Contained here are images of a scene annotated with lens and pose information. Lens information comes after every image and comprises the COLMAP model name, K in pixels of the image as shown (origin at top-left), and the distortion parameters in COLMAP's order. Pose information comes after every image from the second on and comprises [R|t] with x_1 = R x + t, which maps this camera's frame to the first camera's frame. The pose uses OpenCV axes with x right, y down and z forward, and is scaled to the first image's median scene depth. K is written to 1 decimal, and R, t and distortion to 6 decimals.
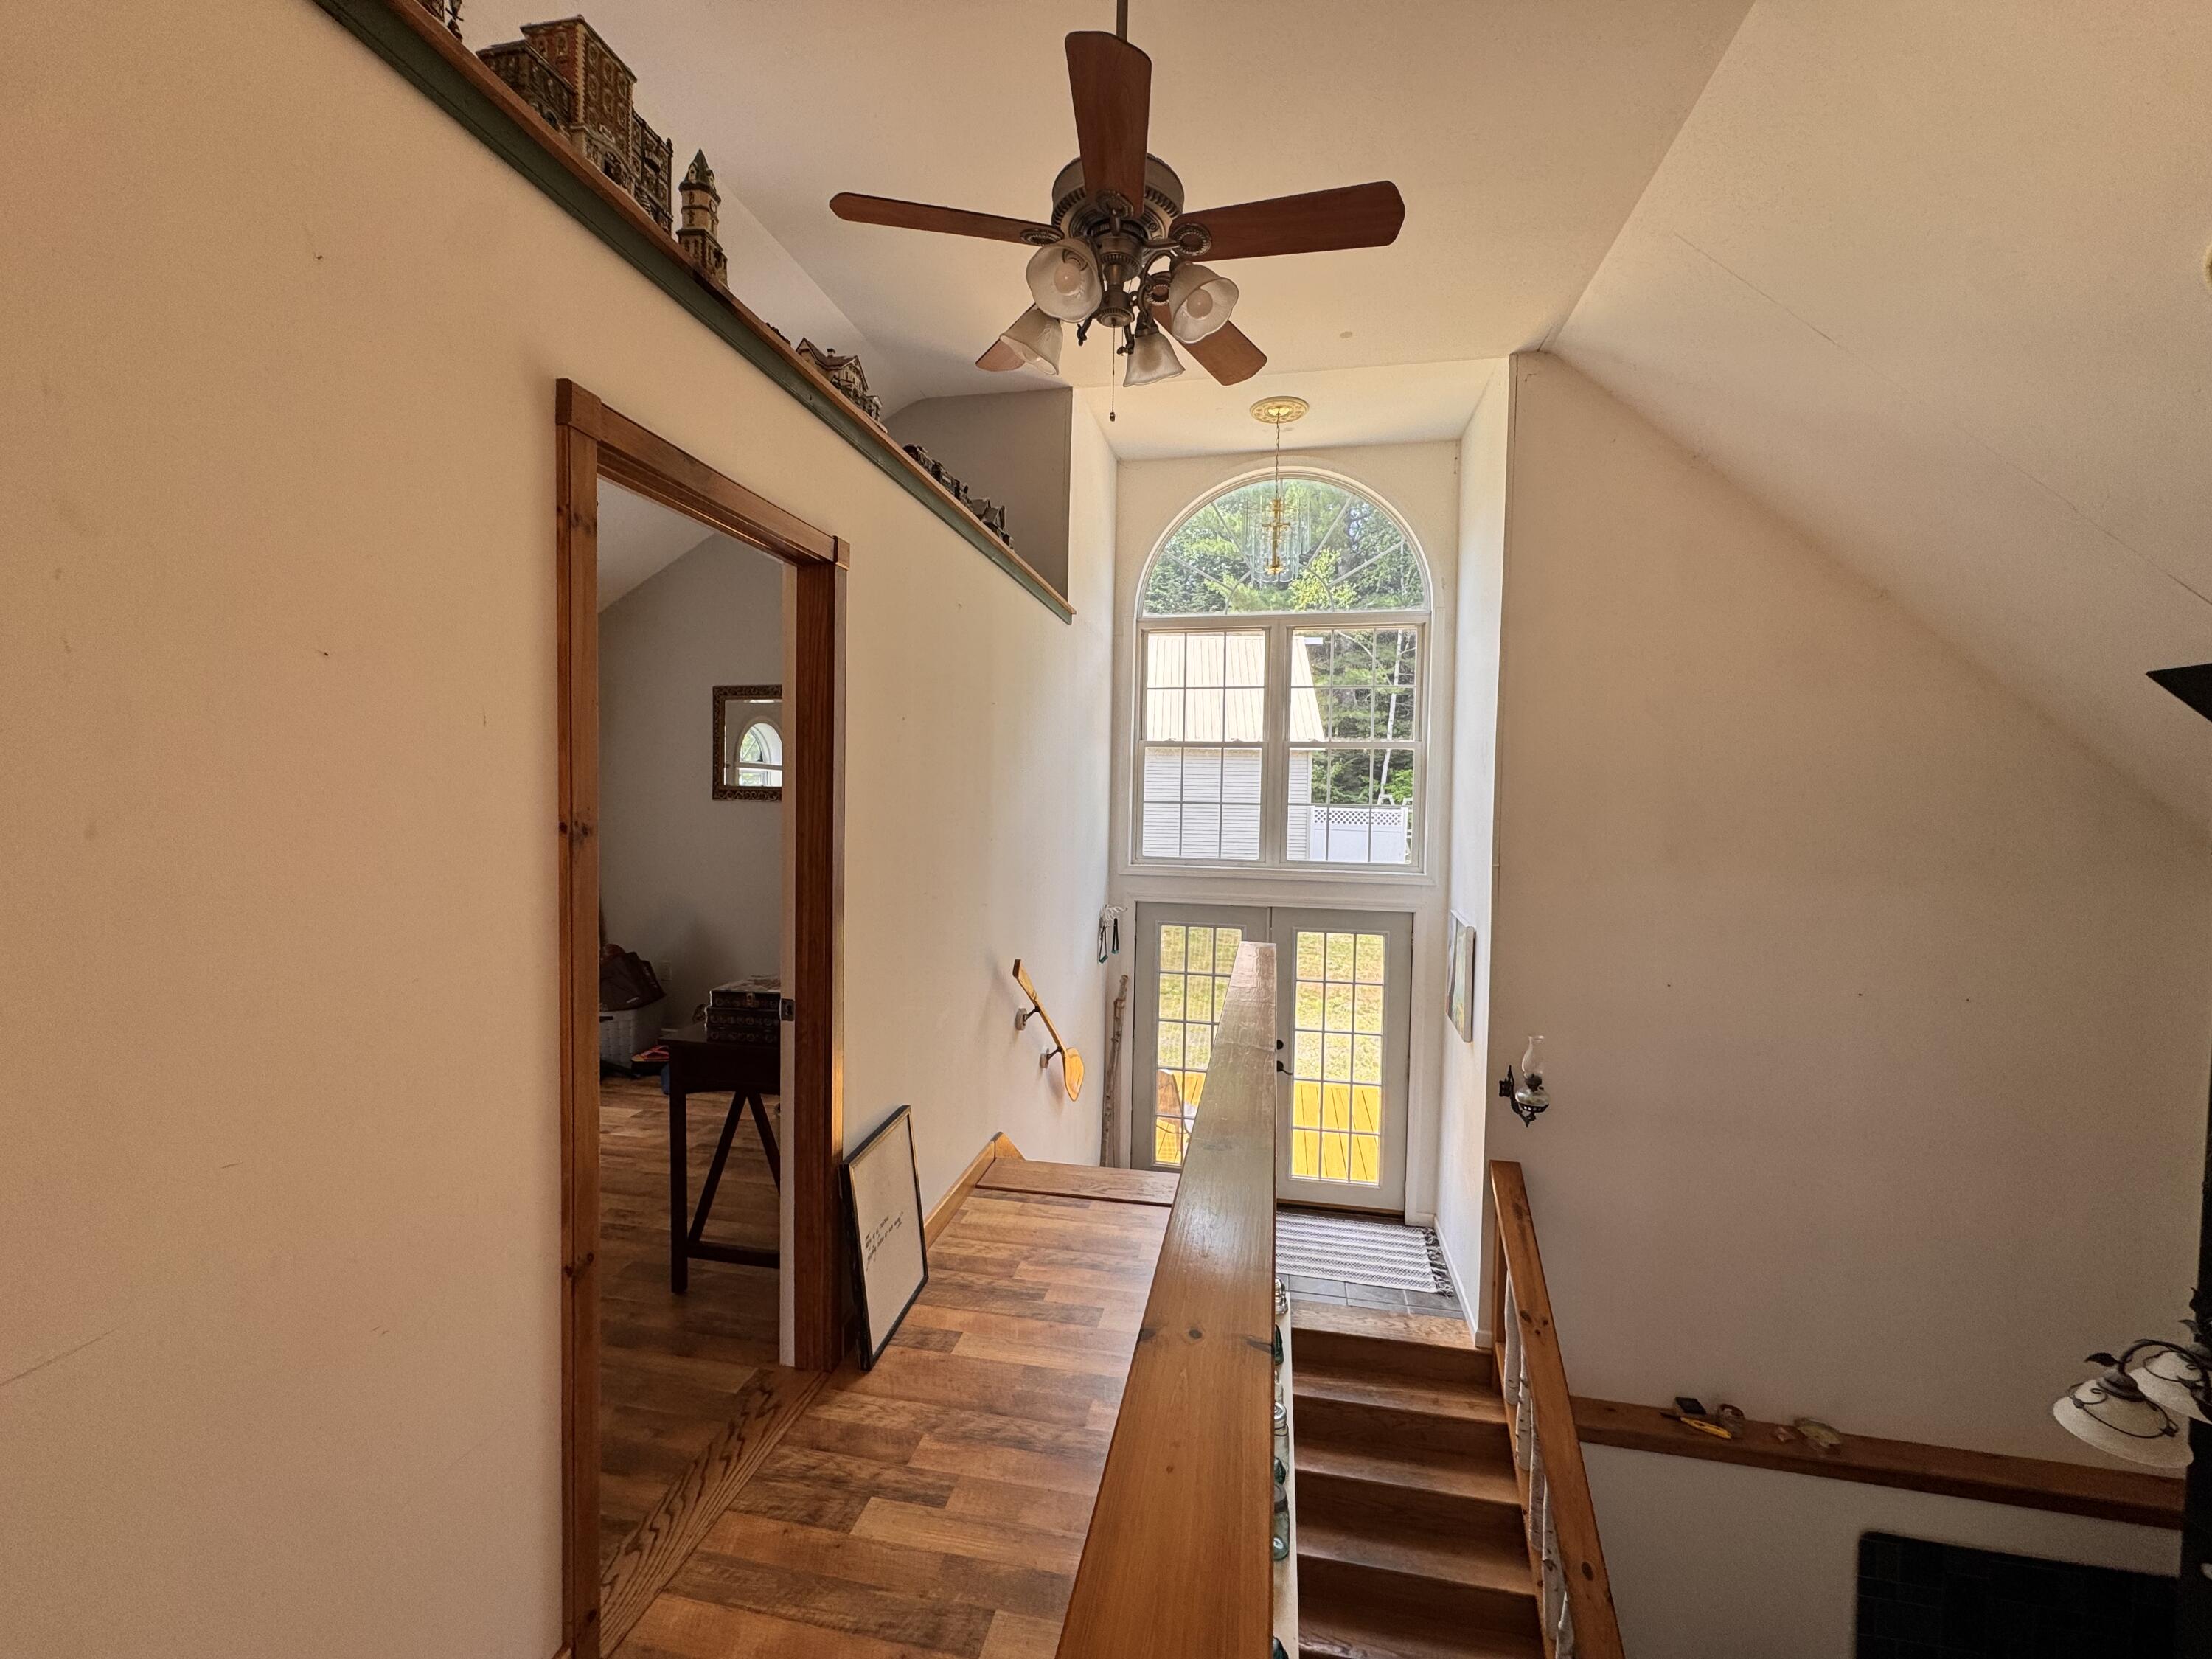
lens RADIAL K [[889.1, 0, 1109.2], [0, 889.1, 831.3], [0, 0, 1]] dist [-0.000272, 0.000410]
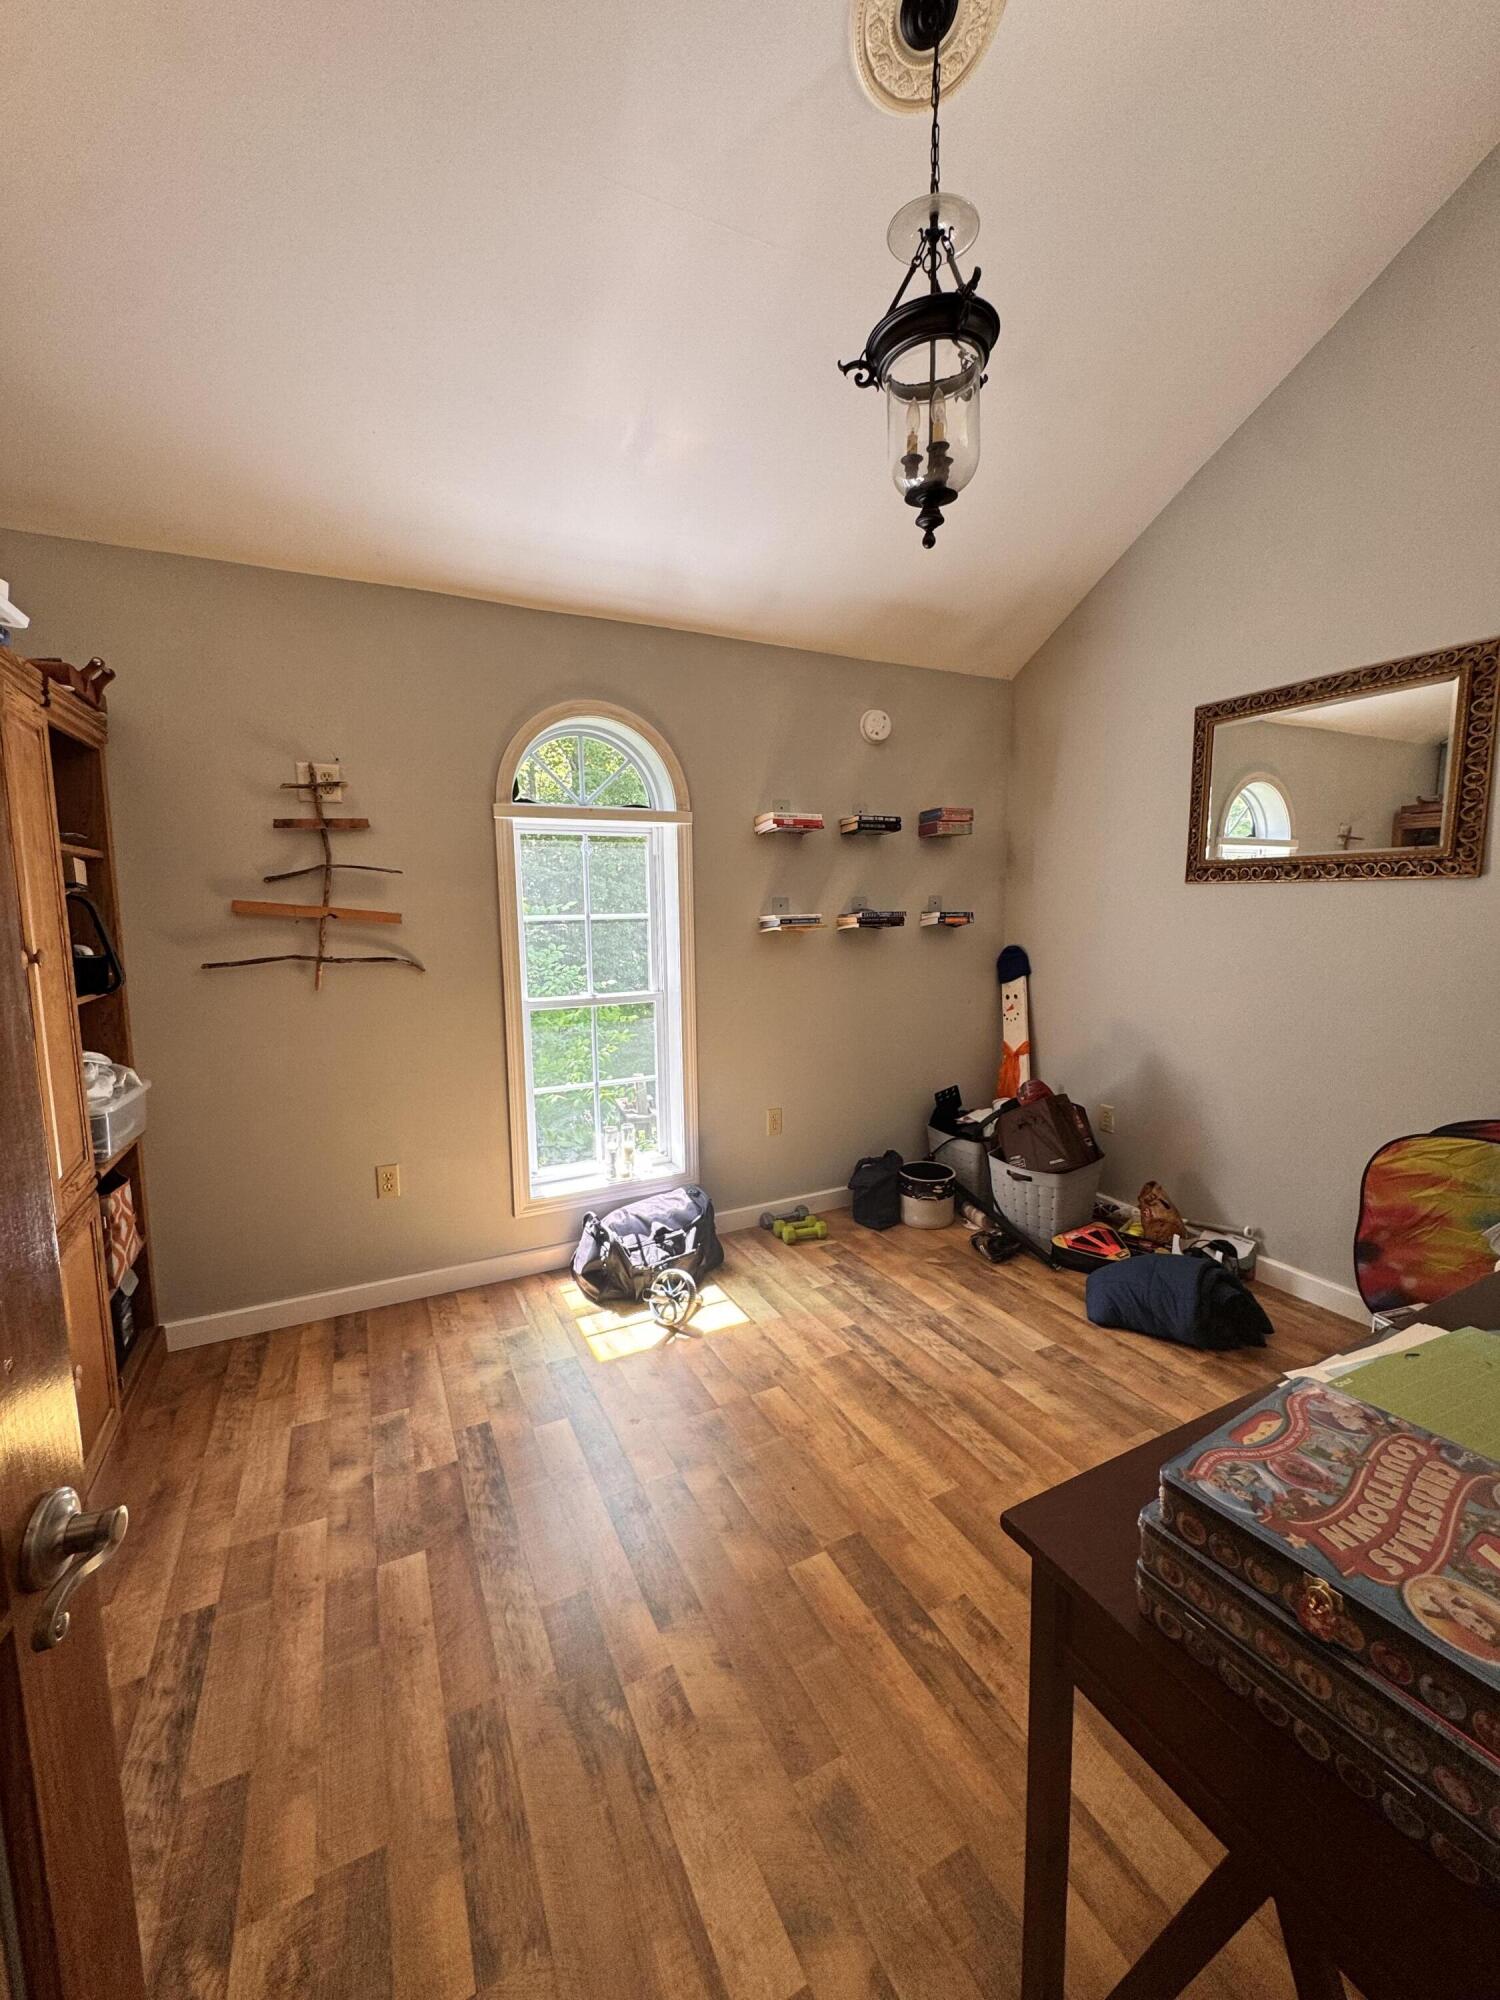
lens RADIAL K [[803.8, 0, 755.4], [0, 803.8, 998.7], [0, 0, 1]] dist [-0.000272, 0.000410]
pose [[0.620489, 0.076609, -0.780464, -0.175359], [-0.008750, 0.995831, 0.090792, -0.001817], [0.784166, -0.049507, 0.618573, 0.384117]]
